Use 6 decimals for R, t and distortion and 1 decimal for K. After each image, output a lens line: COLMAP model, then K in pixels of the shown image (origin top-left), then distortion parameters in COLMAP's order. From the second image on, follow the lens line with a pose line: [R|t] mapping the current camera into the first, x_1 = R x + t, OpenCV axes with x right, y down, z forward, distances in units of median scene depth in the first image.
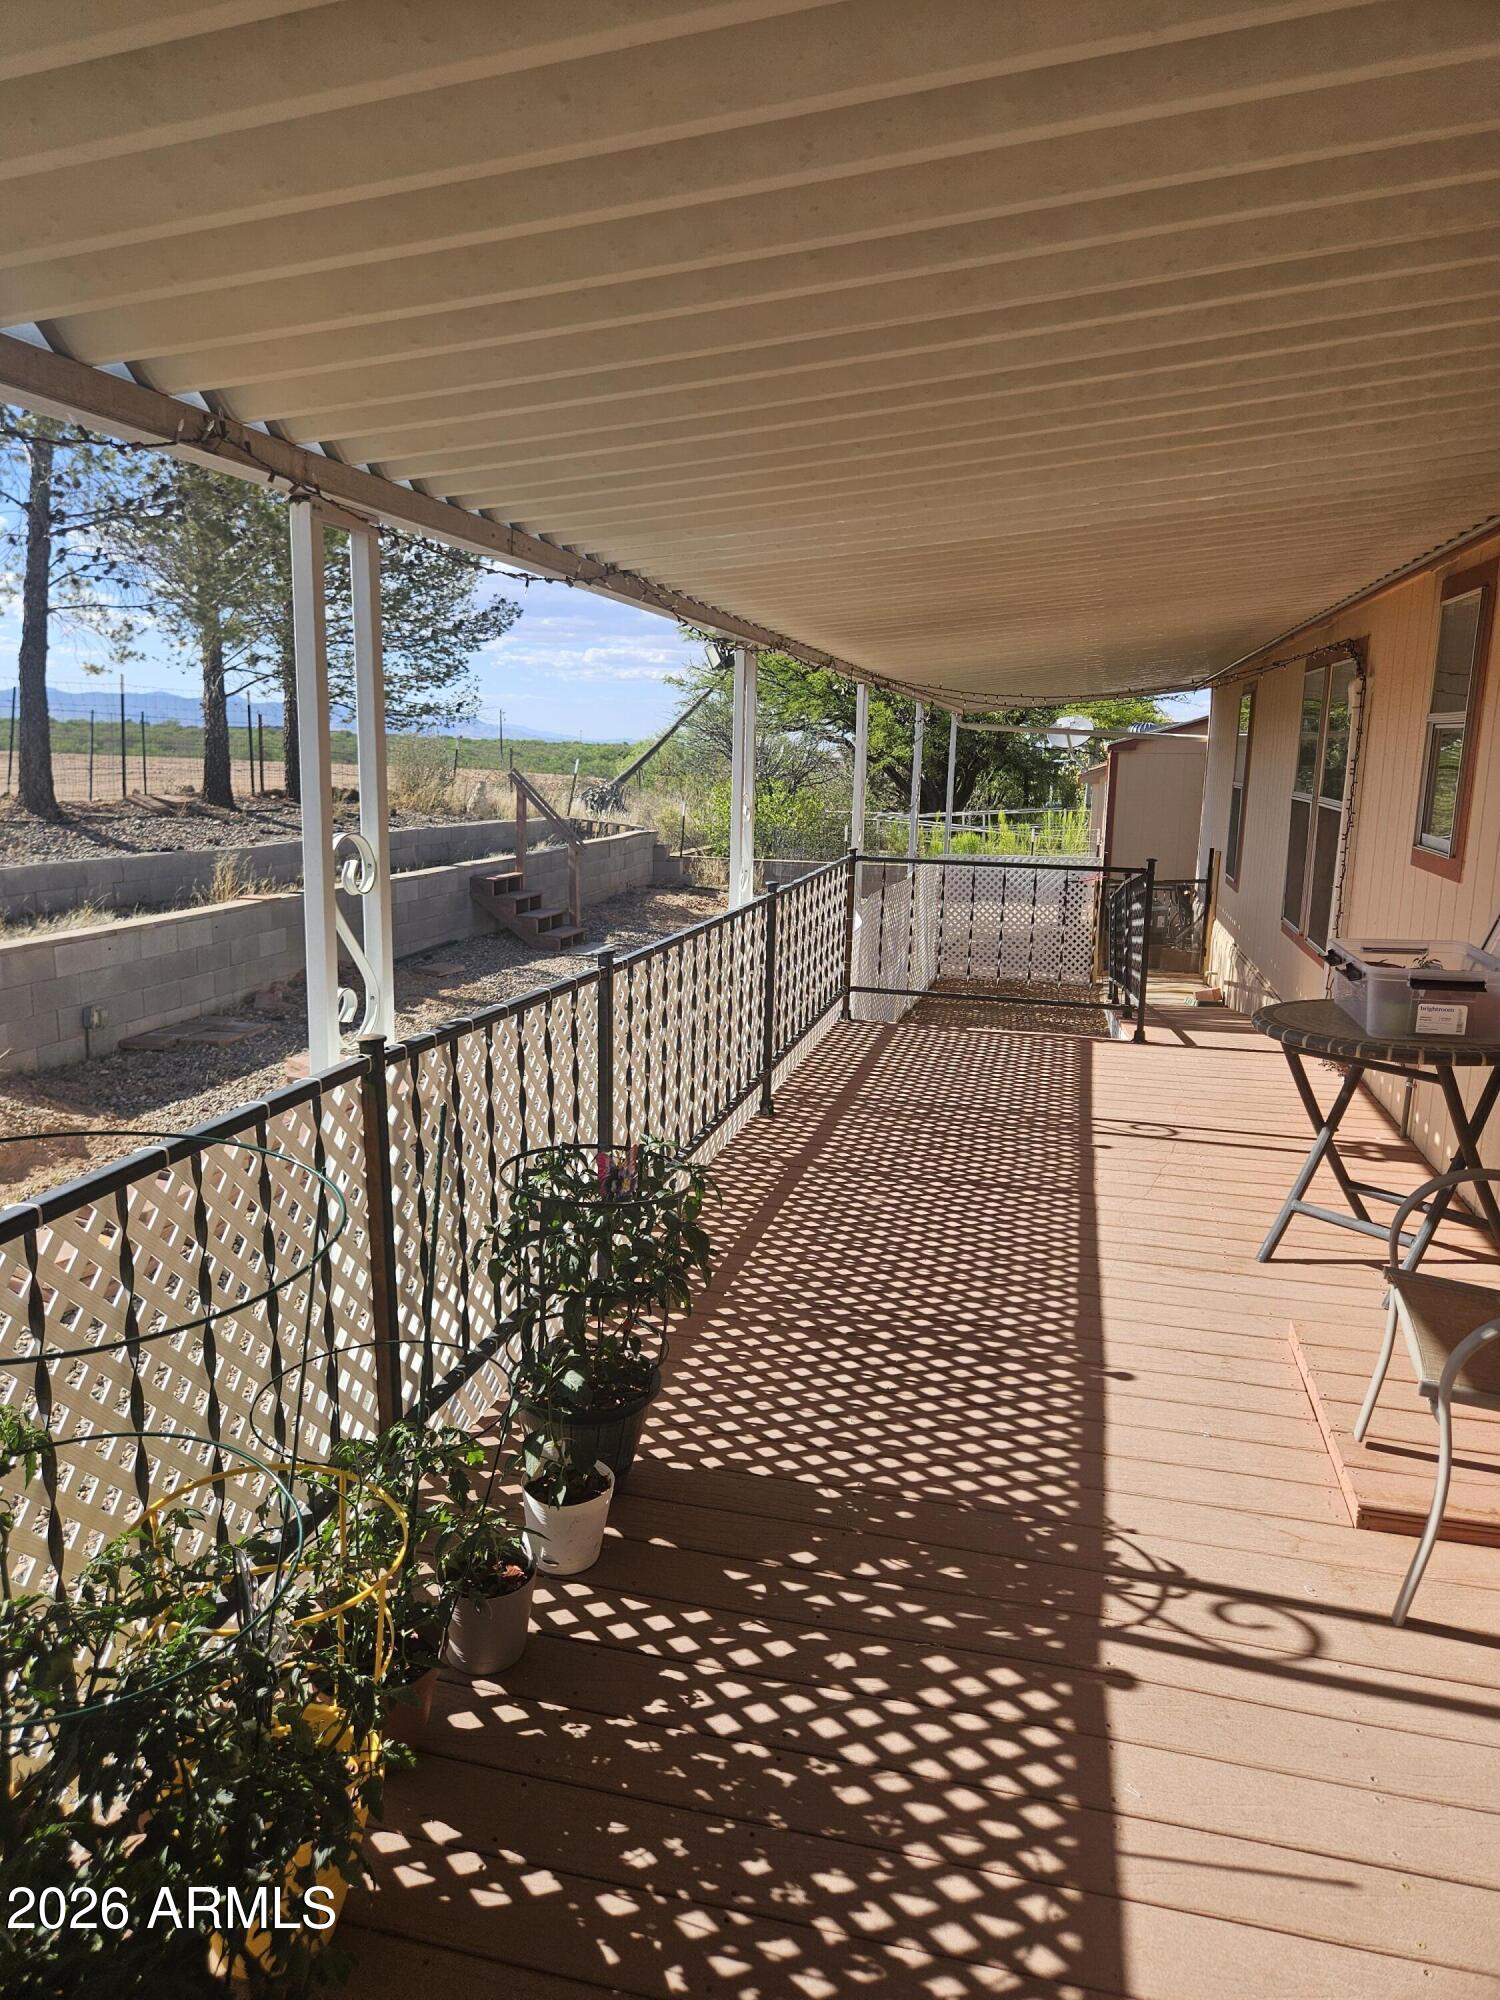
lens RADIAL K [[1344.7, 0, 755.1], [0, 1344.7, 976.3], [0, 0, 1]] dist [0.046910, -0.025259]
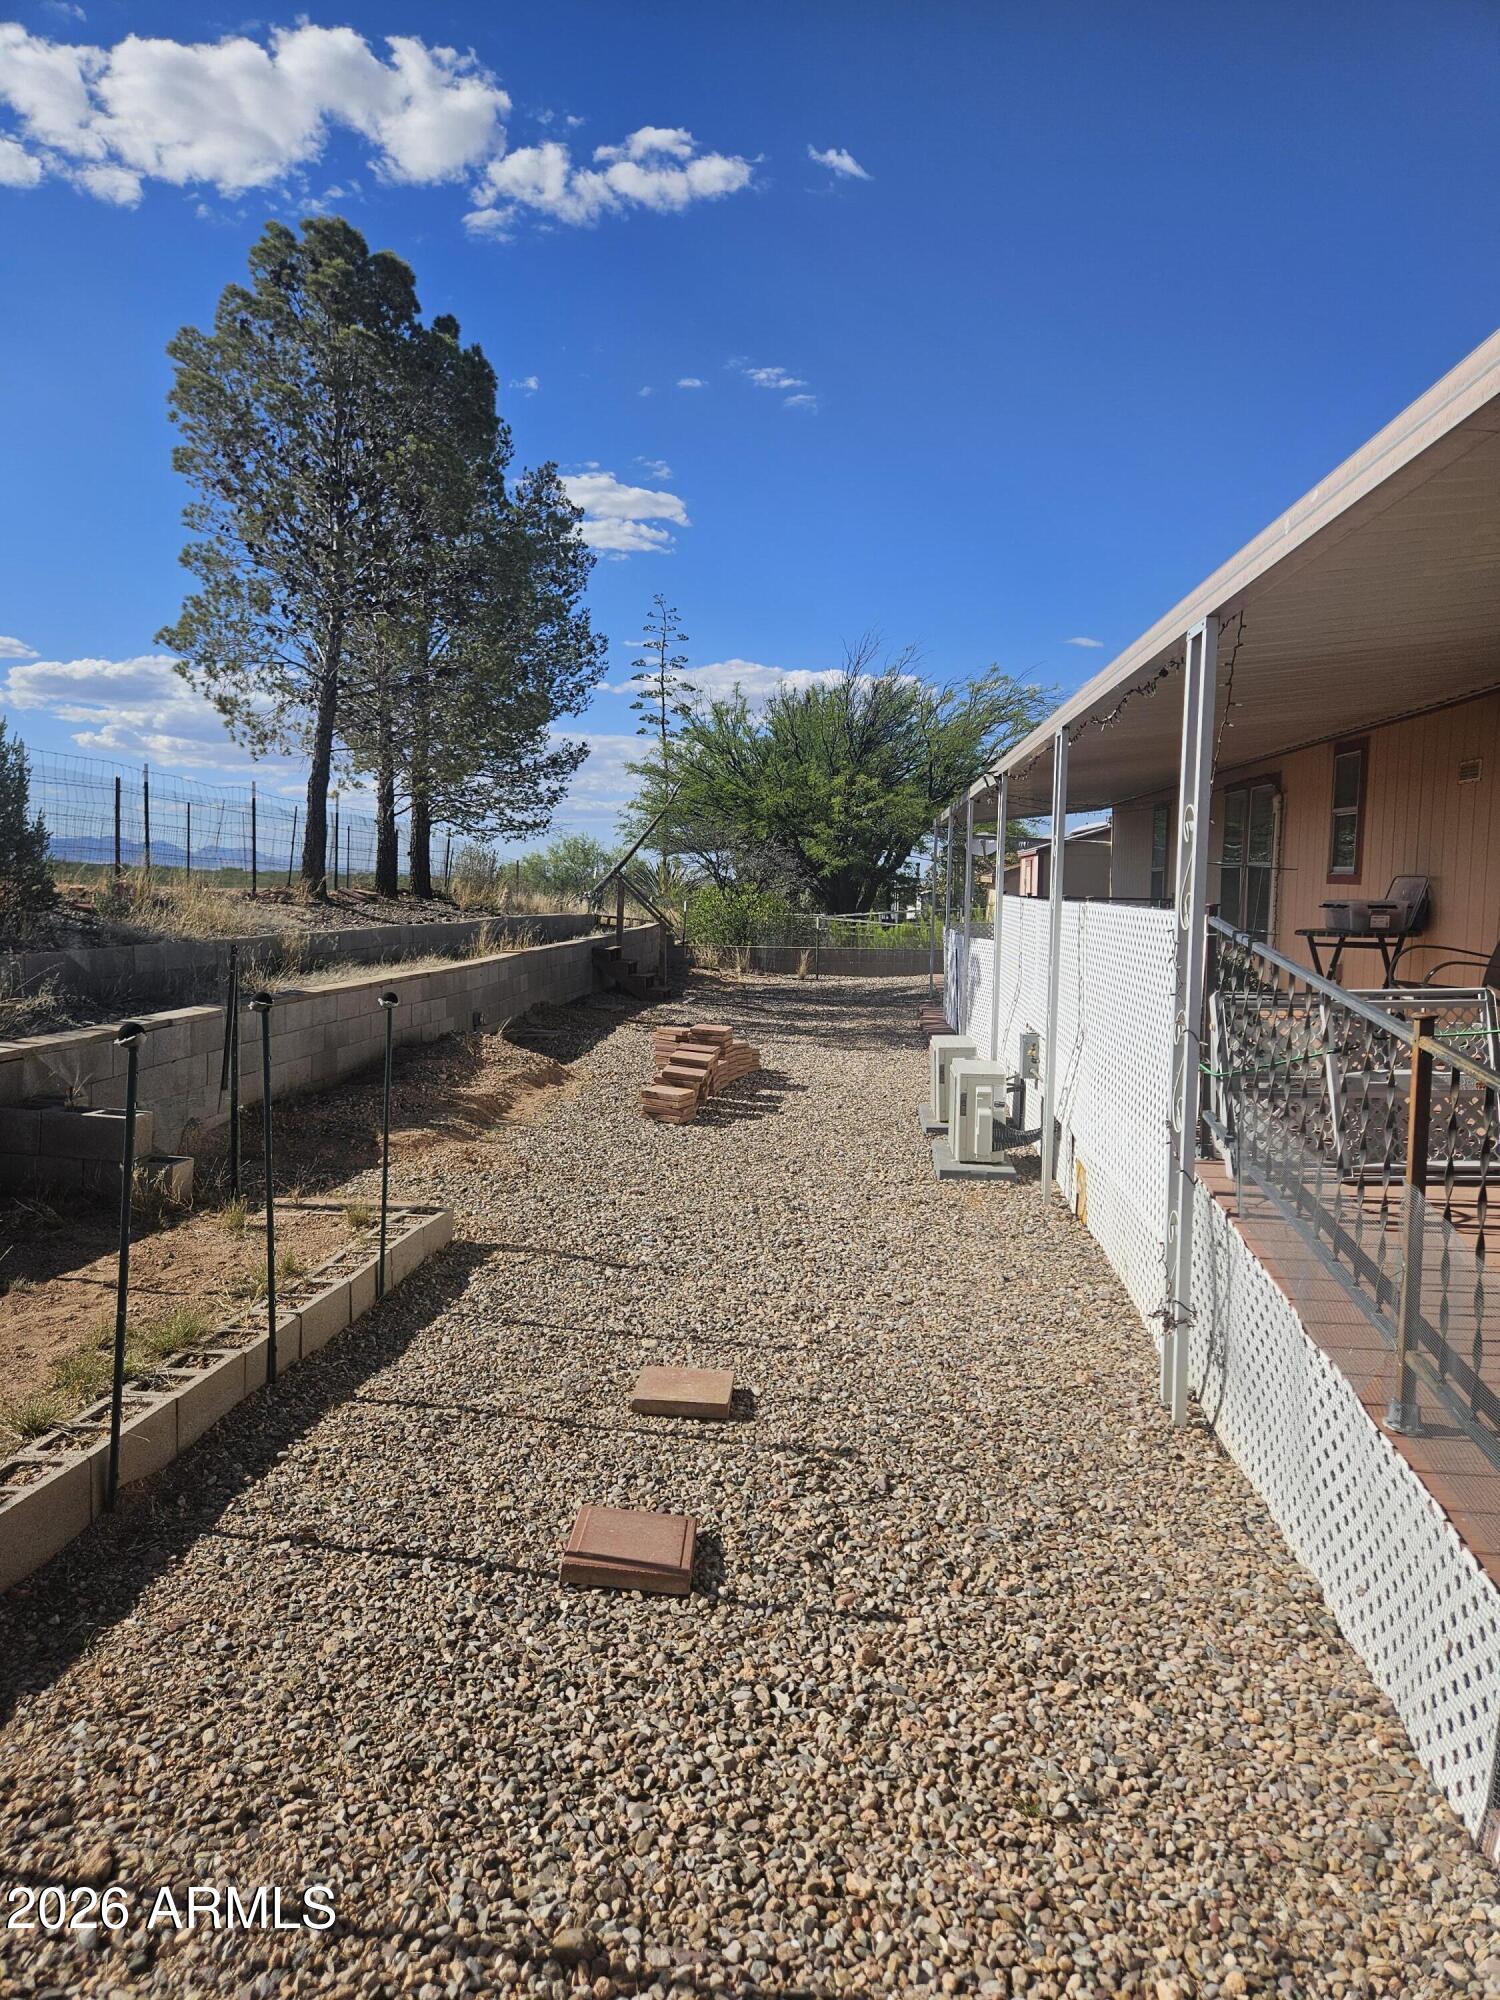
lens RADIAL K [[1344.7, 0, 738.4], [0, 1344.7, 992.6], [0, 0, 1]] dist [0.046910, -0.025259]
pose [[0.990175, -0.019816, 0.138419, -0.252424], [0.031233, 0.996241, -0.080797, 0.081787], [-0.136298, 0.084326, 0.987072, -0.326550]]
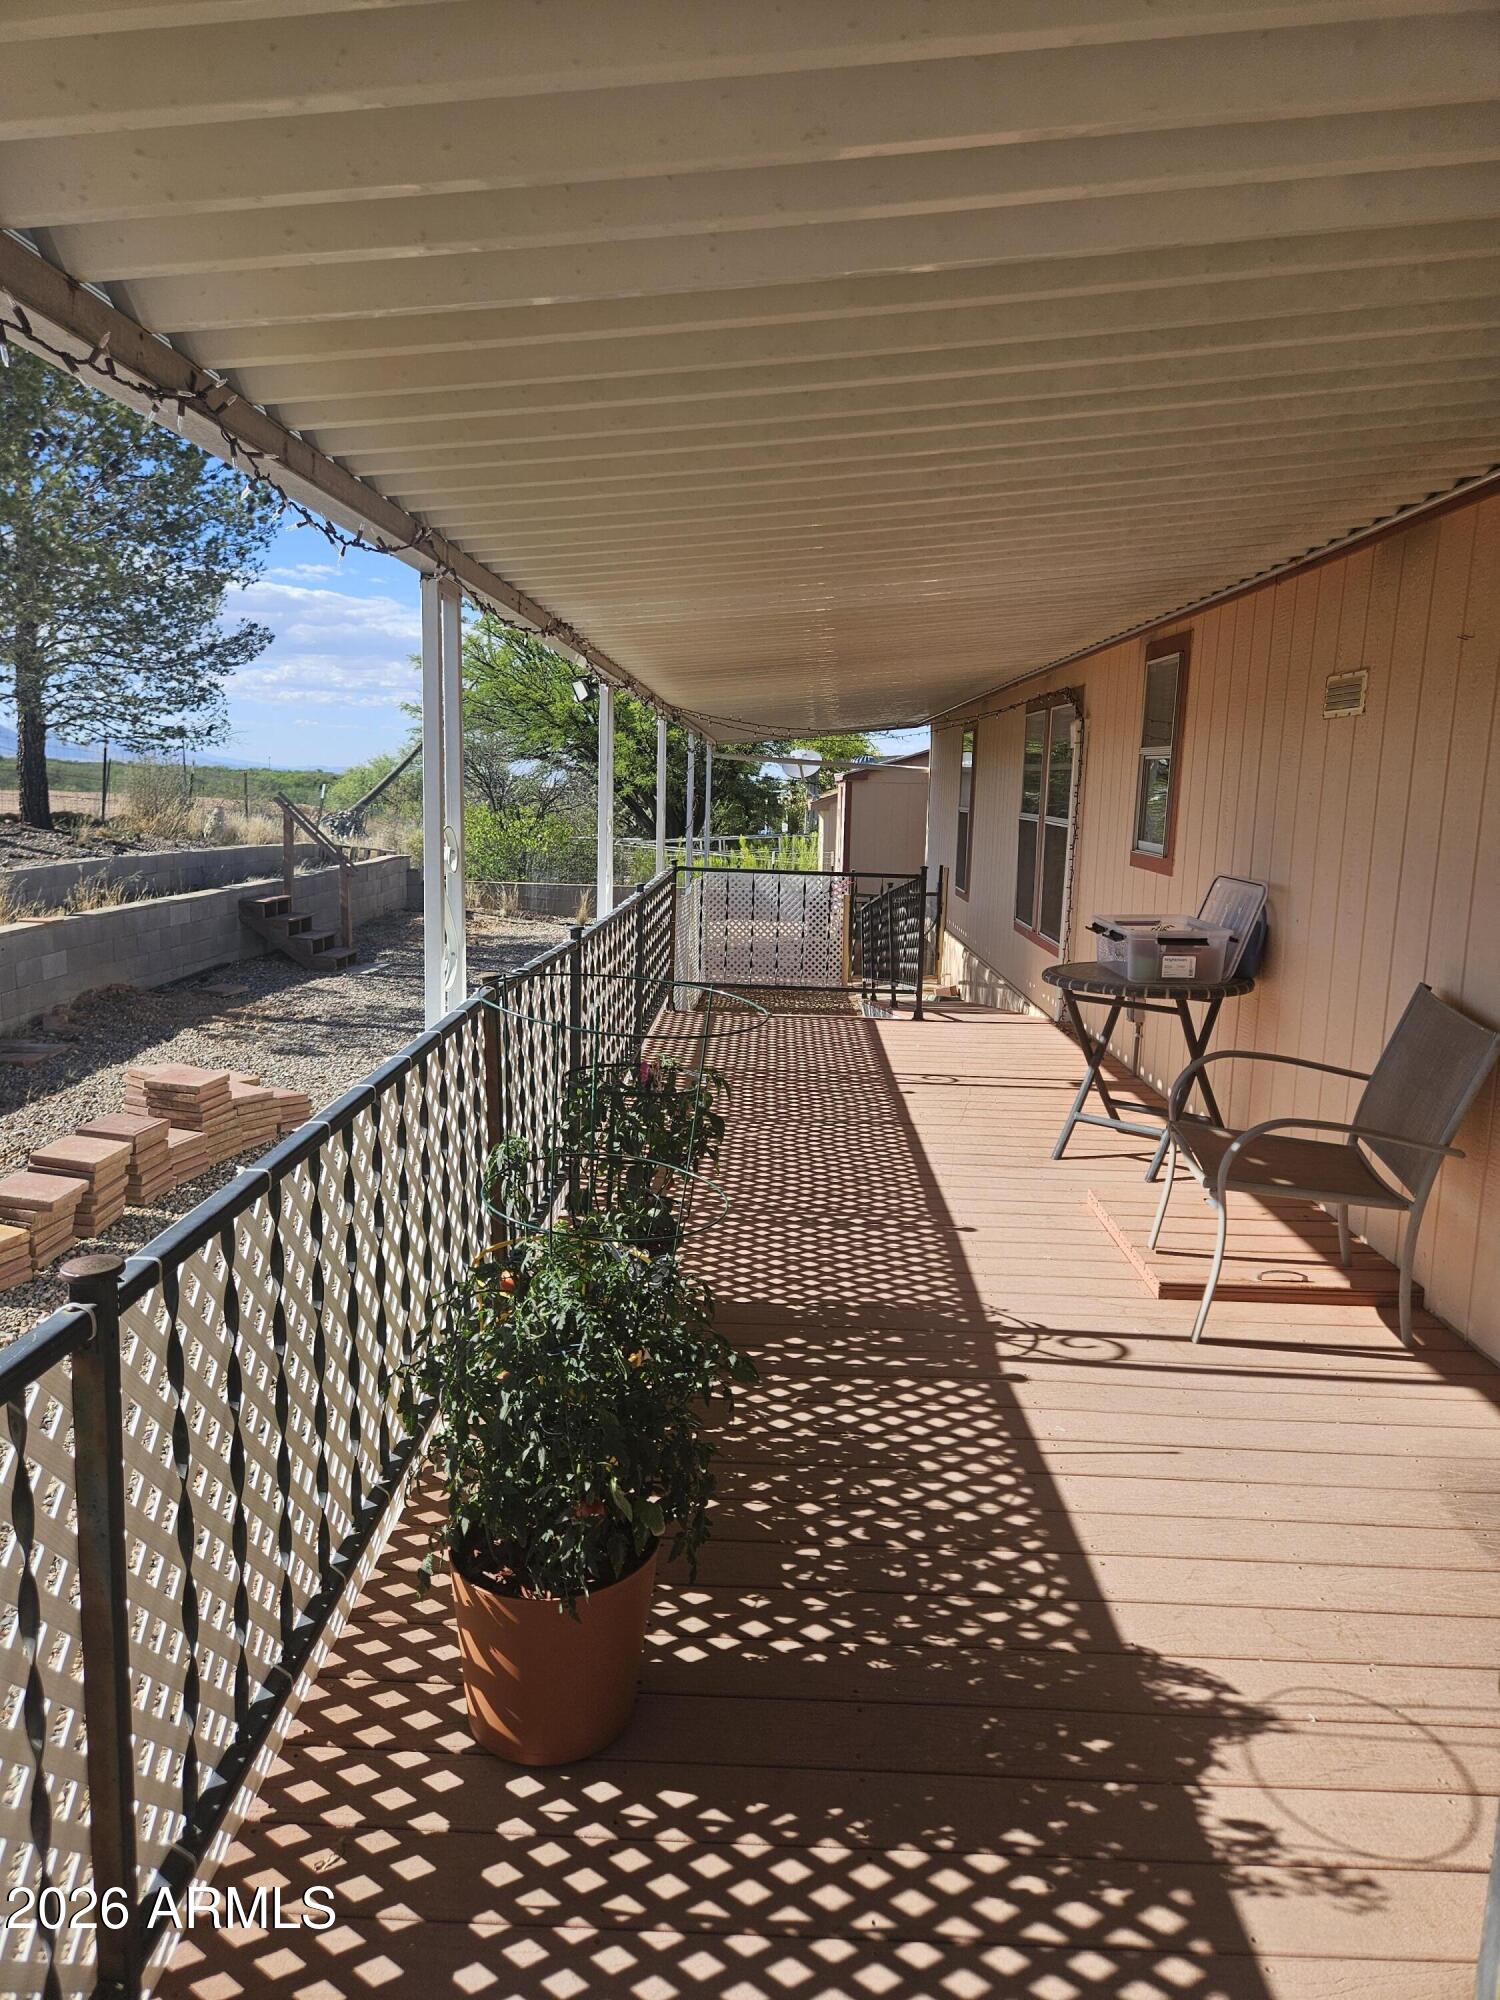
lens RADIAL K [[1344.7, 0, 758.2], [0, 1344.7, 998.2], [0, 0, 1]] dist [0.046910, -0.025259]
pose [[0.976356, -0.028962, 0.214218, -0.052193], [0.030278, 0.999537, -0.002865, 0.013879], [-0.214036, 0.009283, 0.976782, -0.066302]]
